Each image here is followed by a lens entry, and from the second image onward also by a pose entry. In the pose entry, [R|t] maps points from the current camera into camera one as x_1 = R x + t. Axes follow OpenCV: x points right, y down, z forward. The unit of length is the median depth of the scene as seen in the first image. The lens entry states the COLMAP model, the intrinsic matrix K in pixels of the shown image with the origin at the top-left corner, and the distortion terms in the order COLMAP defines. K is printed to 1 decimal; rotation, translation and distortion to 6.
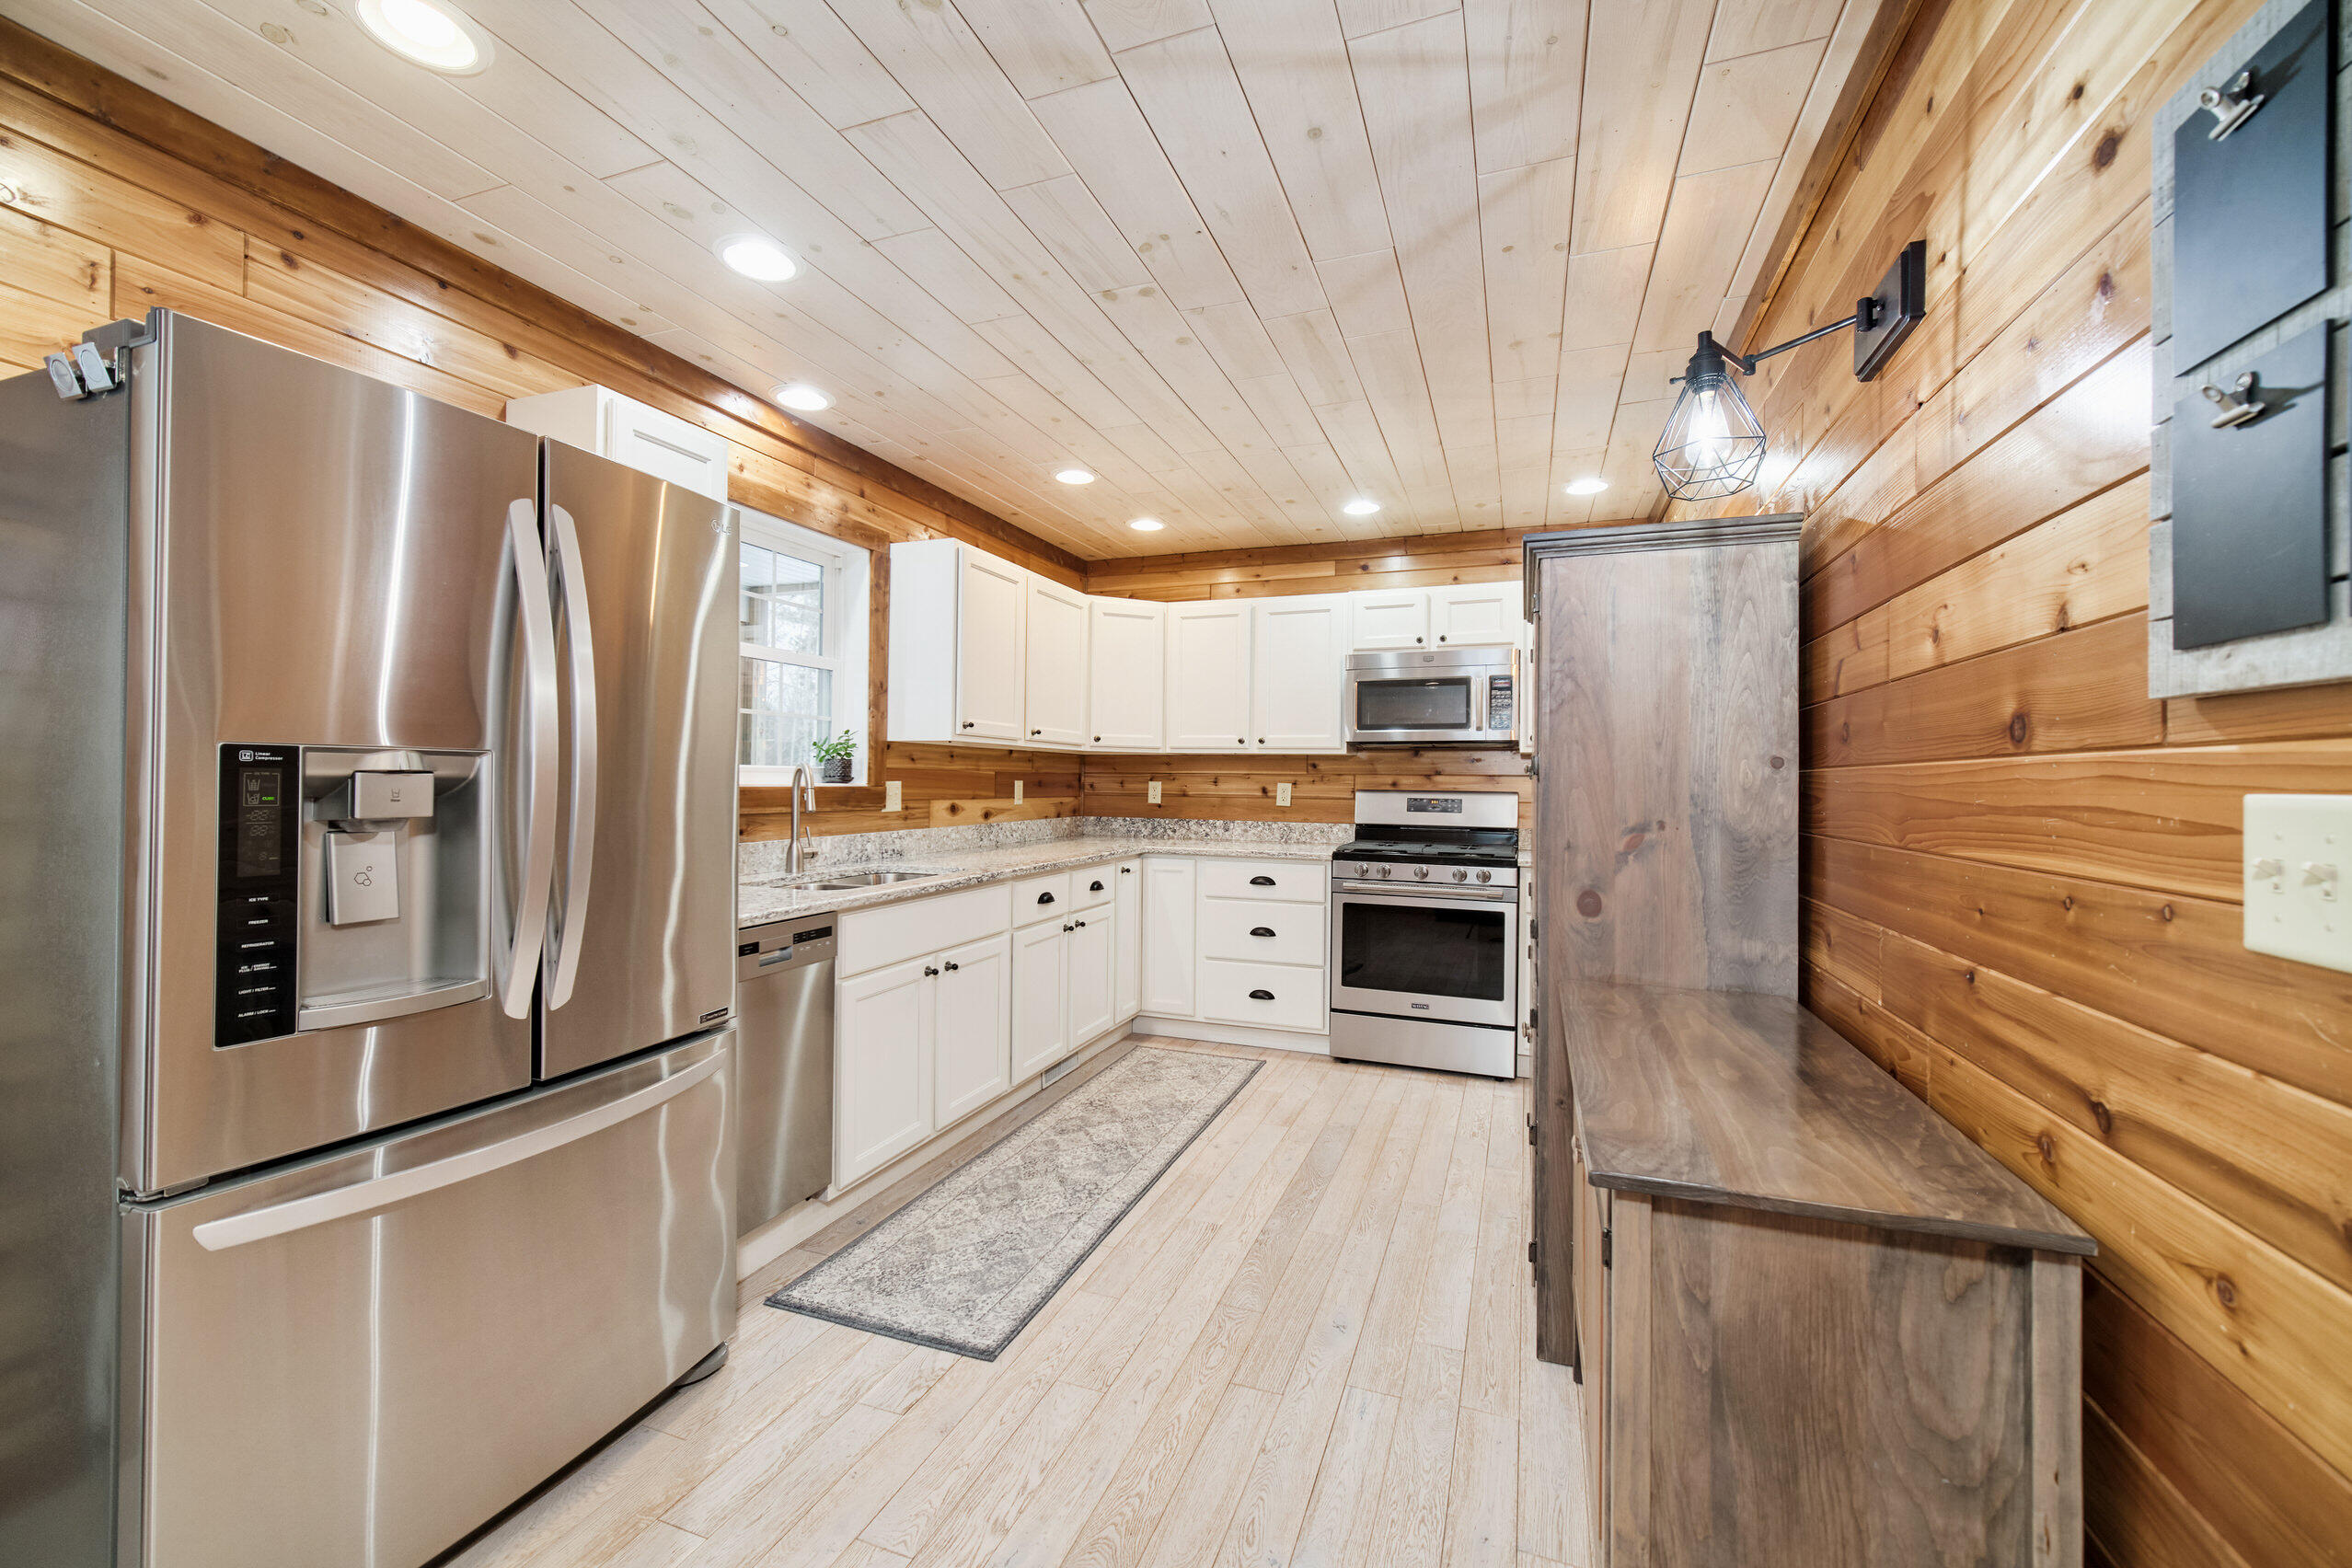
lens RADIAL K [[934.6, 0, 1171.8], [0, 934.6, 778.3], [0, 0, 1]] dist [-0.001872, -0.000785]
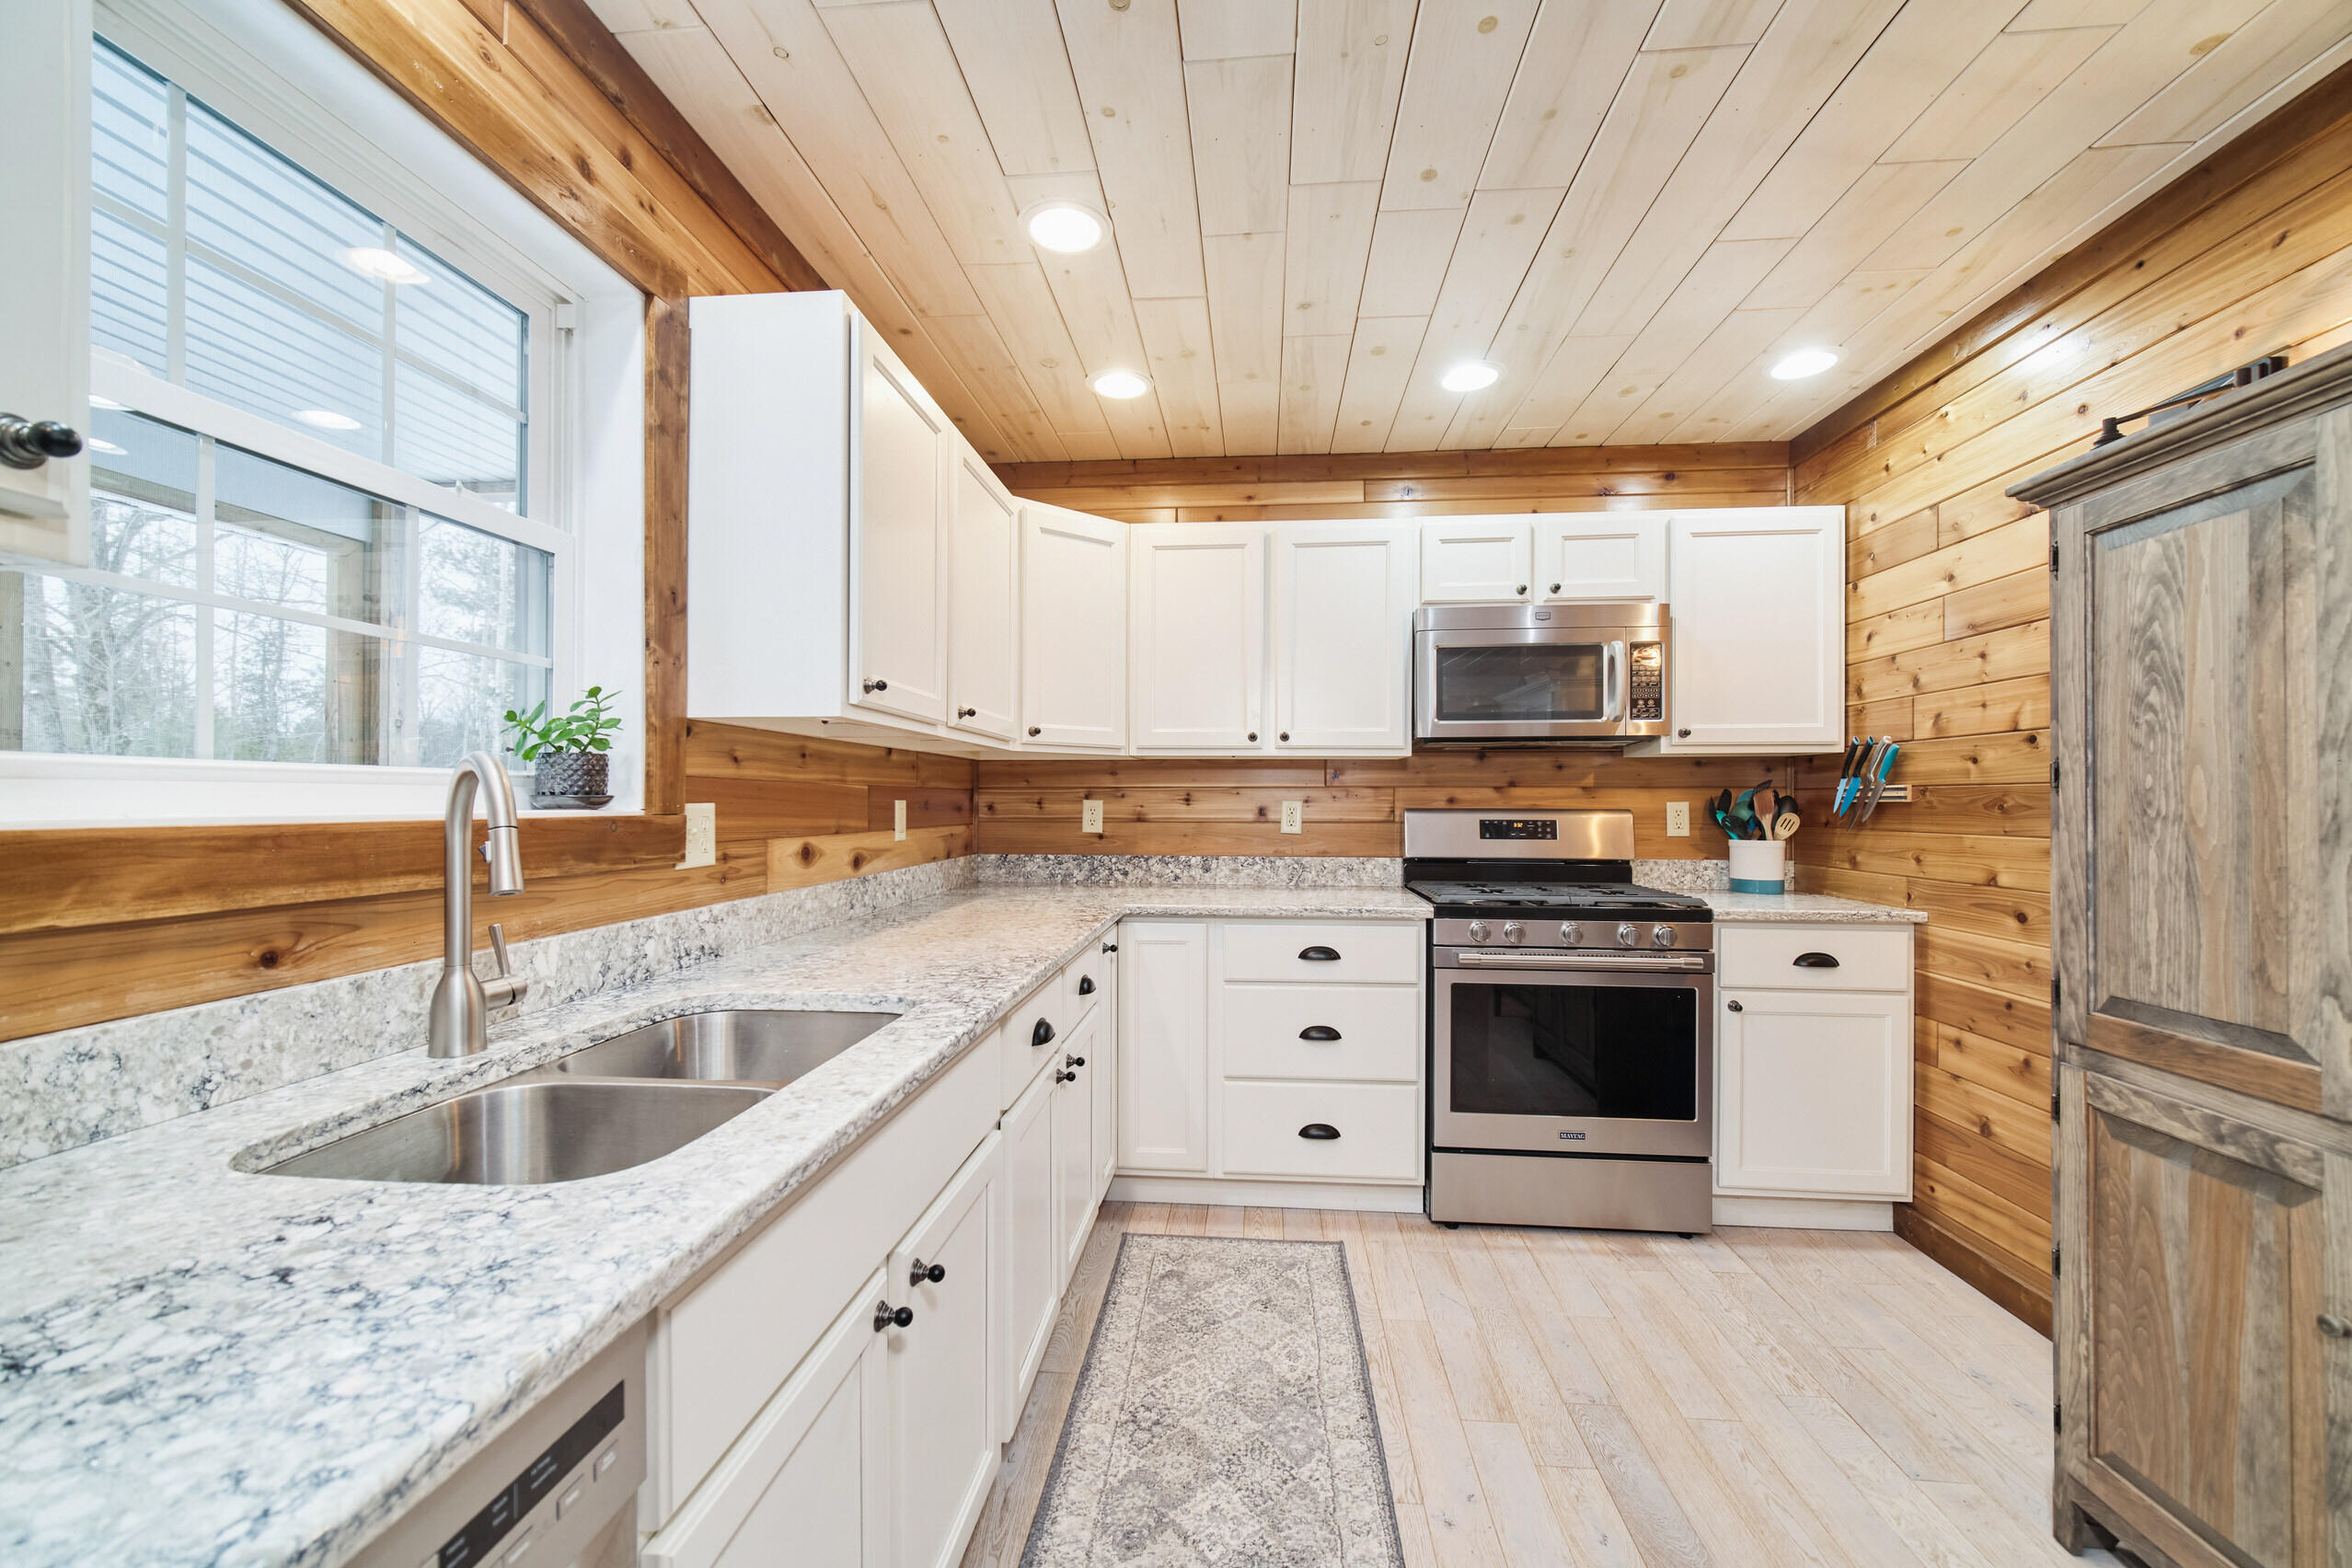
lens RADIAL K [[934.6, 0, 1184.0], [0, 934.6, 800.8], [0, 0, 1]] dist [-0.001872, -0.000785]
pose [[0.963070, -0.009946, 0.269069, -0.167983], [0.008888, 0.999947, 0.005150, 0.001510], [-0.269106, -0.002568, 0.963107, 0.423575]]
